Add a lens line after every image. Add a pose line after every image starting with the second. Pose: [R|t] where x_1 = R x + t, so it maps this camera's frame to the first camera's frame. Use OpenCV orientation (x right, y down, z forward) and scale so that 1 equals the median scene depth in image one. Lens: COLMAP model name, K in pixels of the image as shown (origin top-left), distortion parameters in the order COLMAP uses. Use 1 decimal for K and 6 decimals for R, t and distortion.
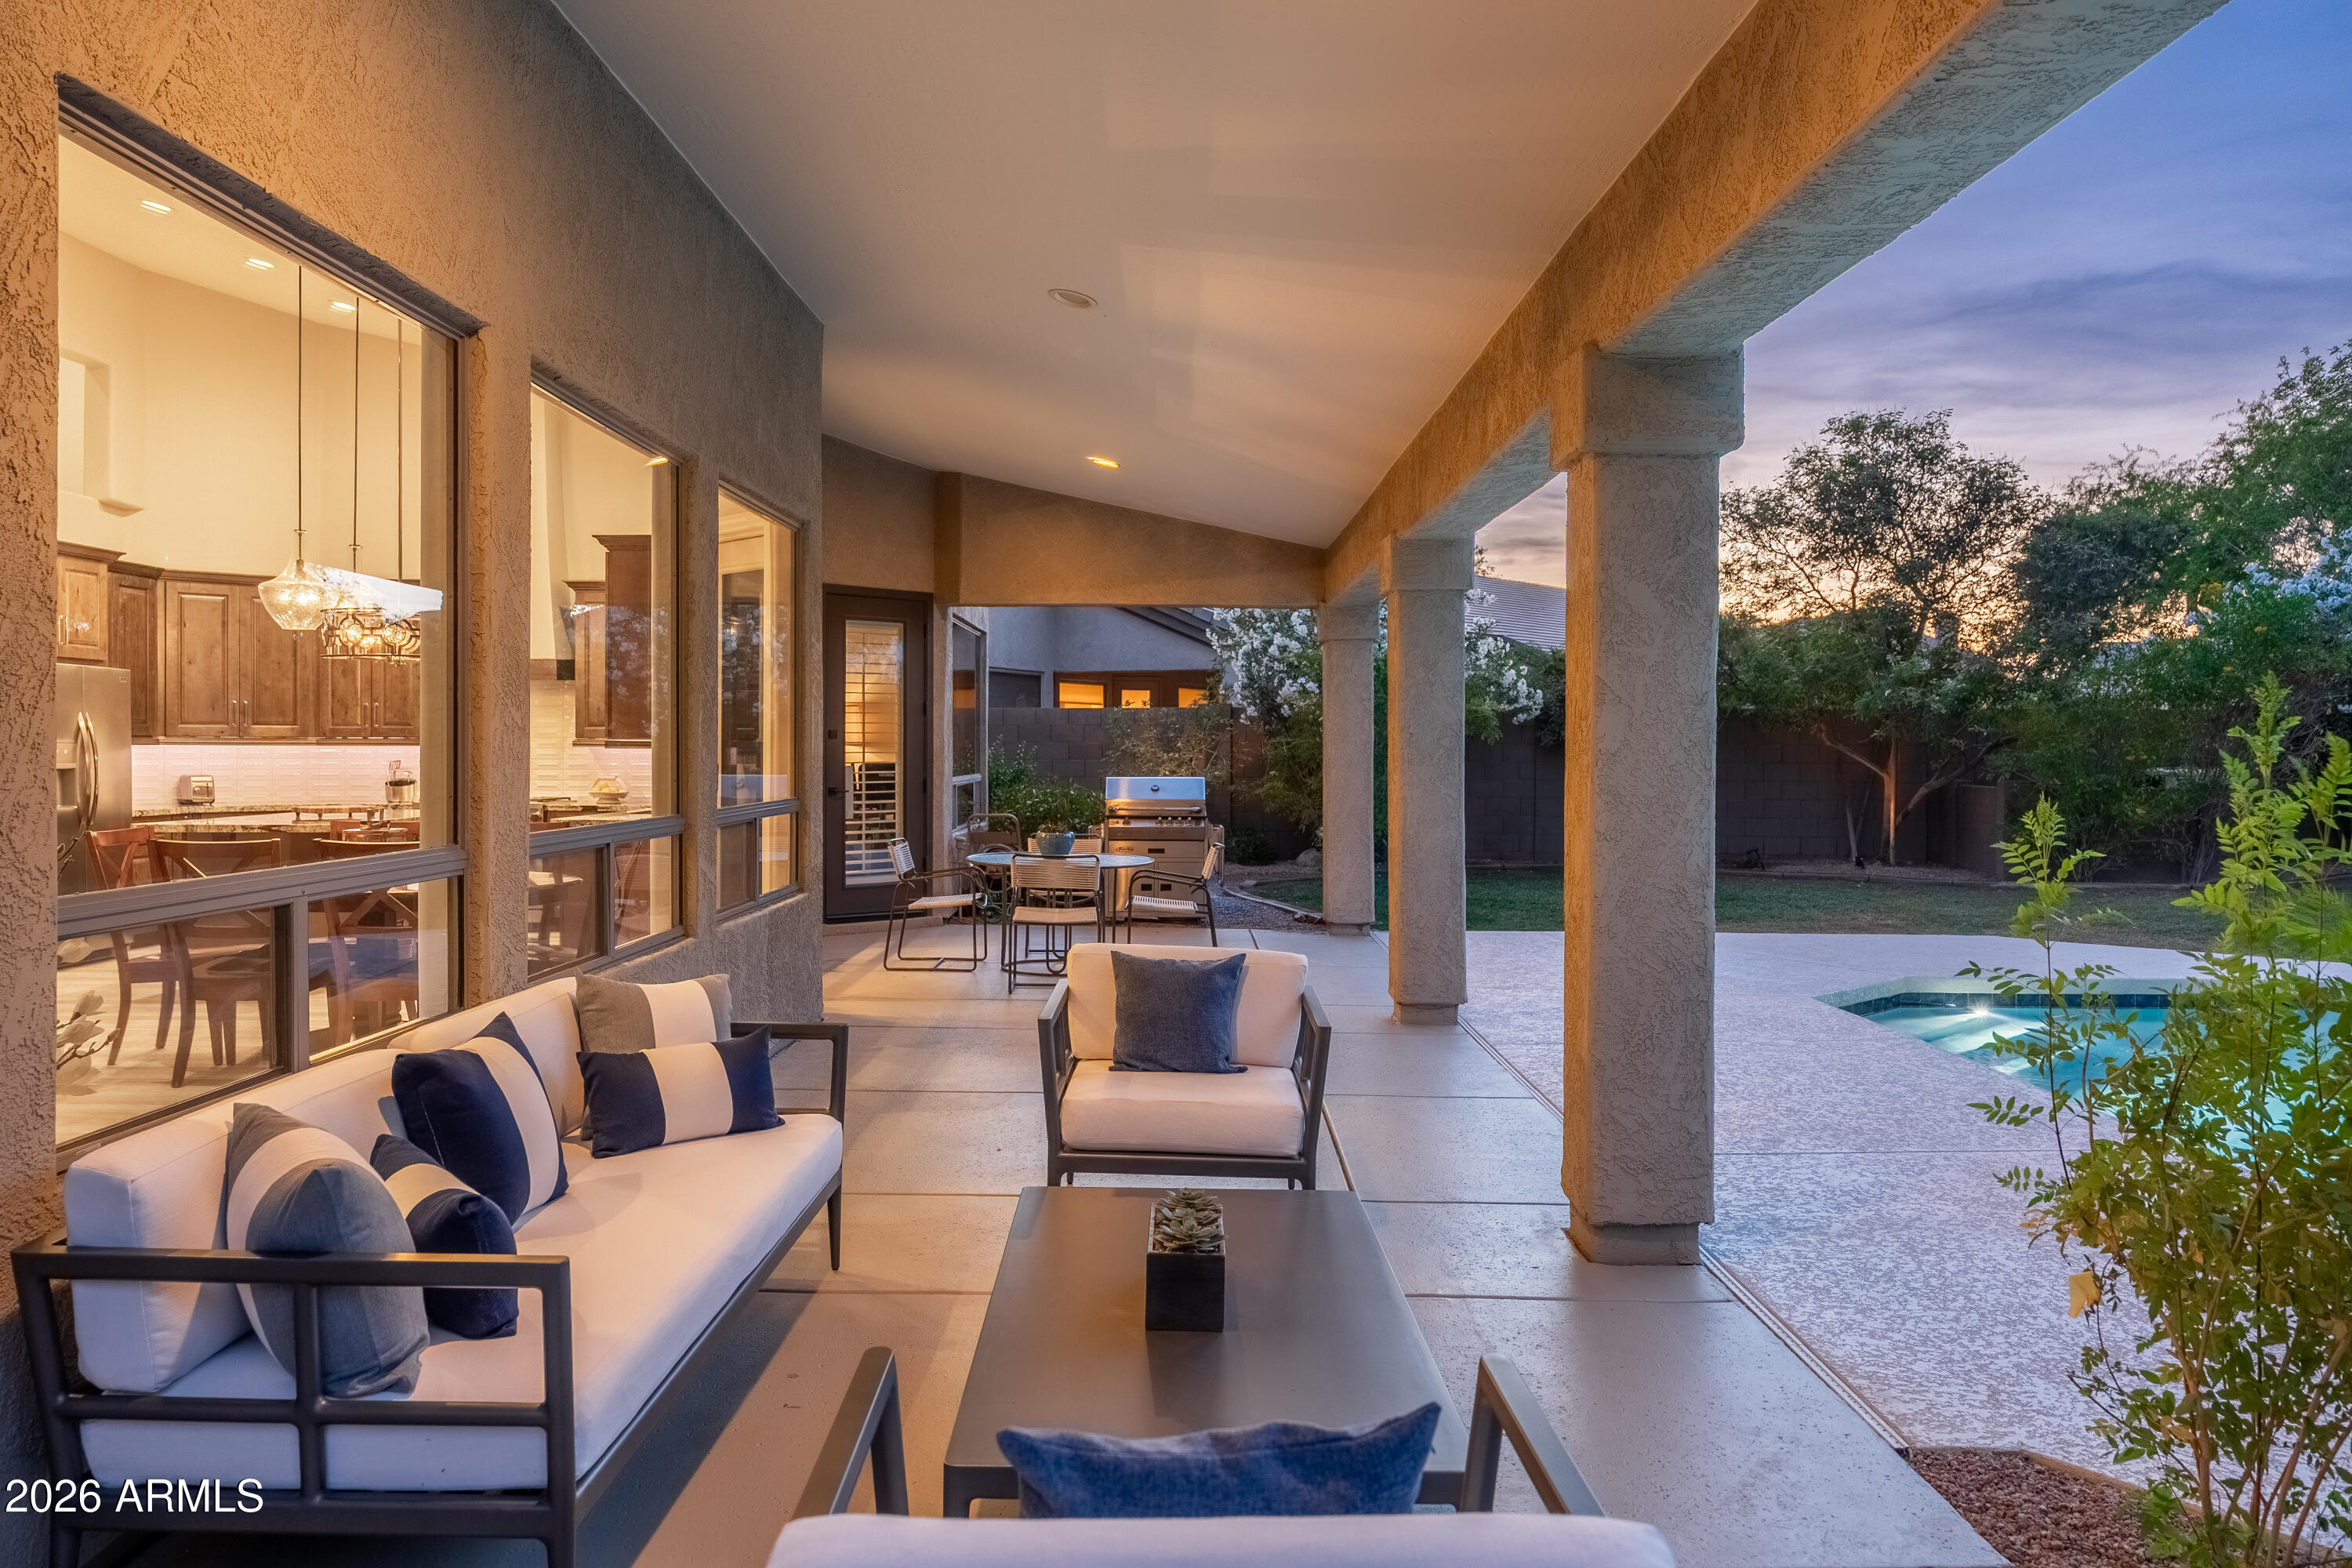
lens RADIAL K [[1703.0, 0, 1180.8], [0, 1703.0, 770.4], [0, 0, 1]] dist [0.001092, -0.000029]
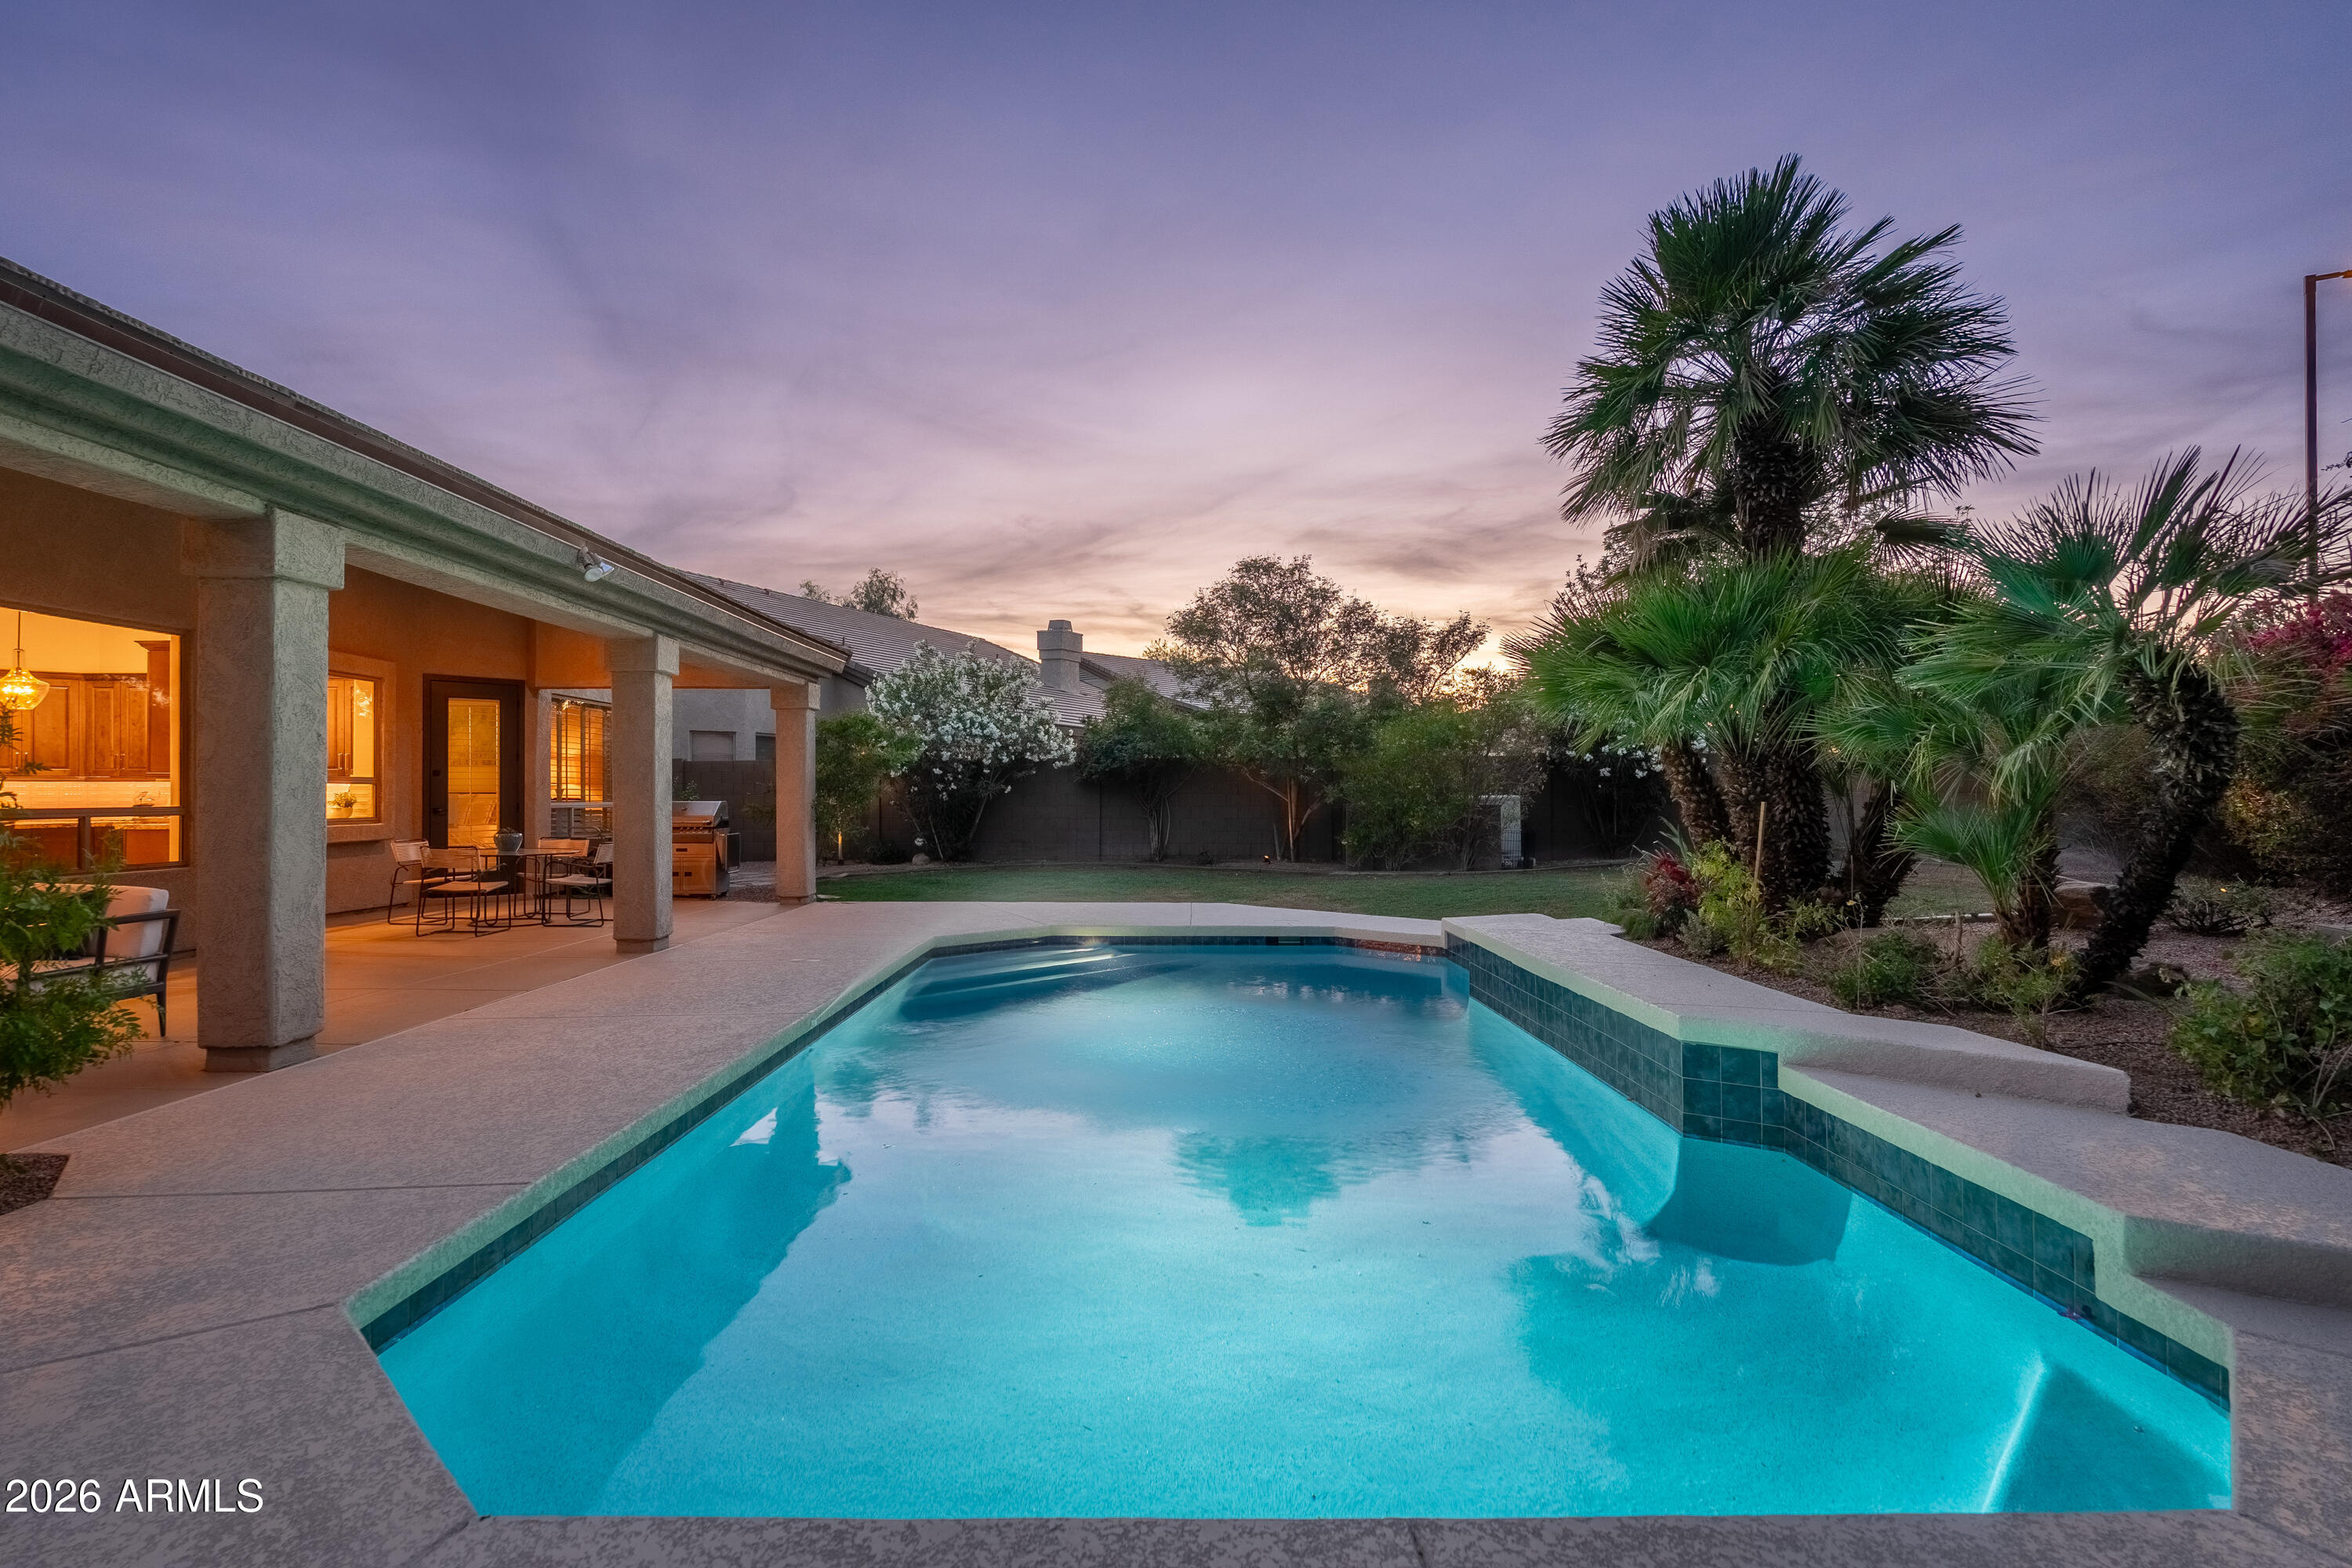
lens RADIAL K [[1190.4, 0, 1162.7], [0, 1190.4, 794.1], [0, 0, 1]] dist [-0.004357, -0.000328]
pose [[0.999779, -0.006570, -0.019972, 0.578447], [0.006250, 0.999852, -0.016050, 0.023084], [0.020075, 0.015922, 0.999672, -0.061345]]
